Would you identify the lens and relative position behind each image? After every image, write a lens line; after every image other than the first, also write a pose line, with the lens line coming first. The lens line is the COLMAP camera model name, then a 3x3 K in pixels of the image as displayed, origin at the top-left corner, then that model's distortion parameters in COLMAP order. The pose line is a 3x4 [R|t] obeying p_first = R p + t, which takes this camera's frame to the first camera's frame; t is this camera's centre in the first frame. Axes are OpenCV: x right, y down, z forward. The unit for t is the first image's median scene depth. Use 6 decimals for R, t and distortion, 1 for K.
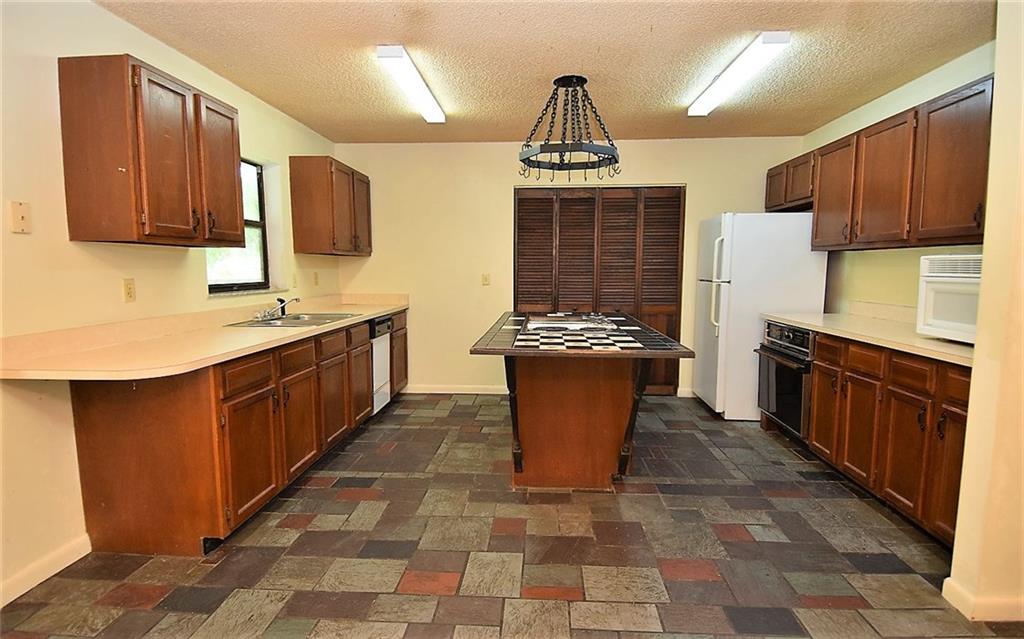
lens RADIAL K [[535.3, 0, 515.4], [0, 535.3, 323.8], [0, 0, 1]] dist [0.052379, -0.056934]
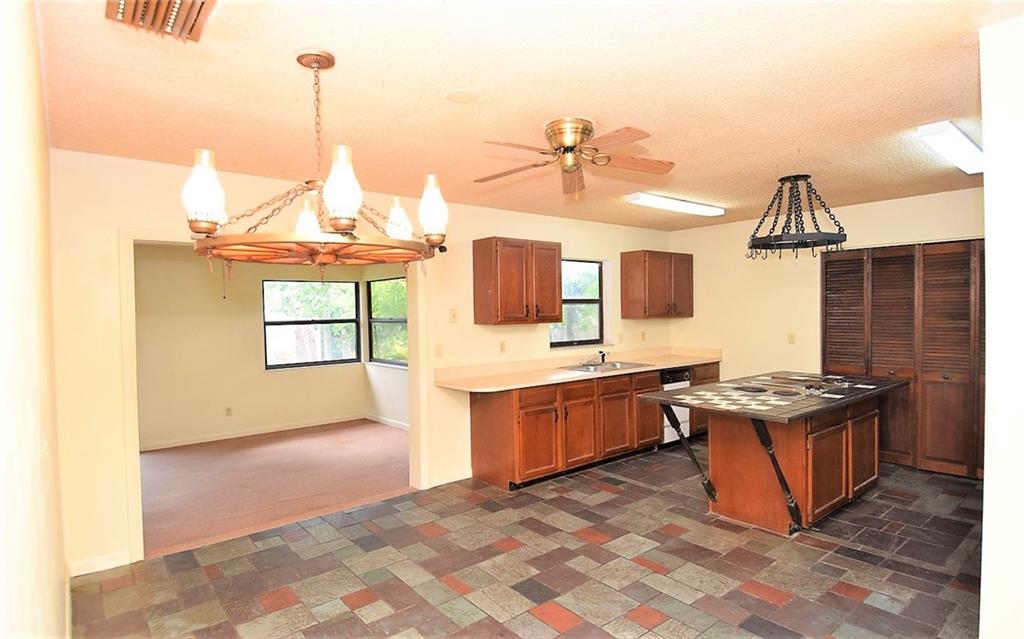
lens RADIAL K [[535.3, 0, 515.4], [0, 535.3, 323.8], [0, 0, 1]] dist [0.052379, -0.056934]
pose [[0.682850, 0.007736, -0.730518, 0.669075], [-0.060651, 0.997092, -0.046134, -0.056170], [0.728037, 0.075809, 0.681333, -0.253434]]
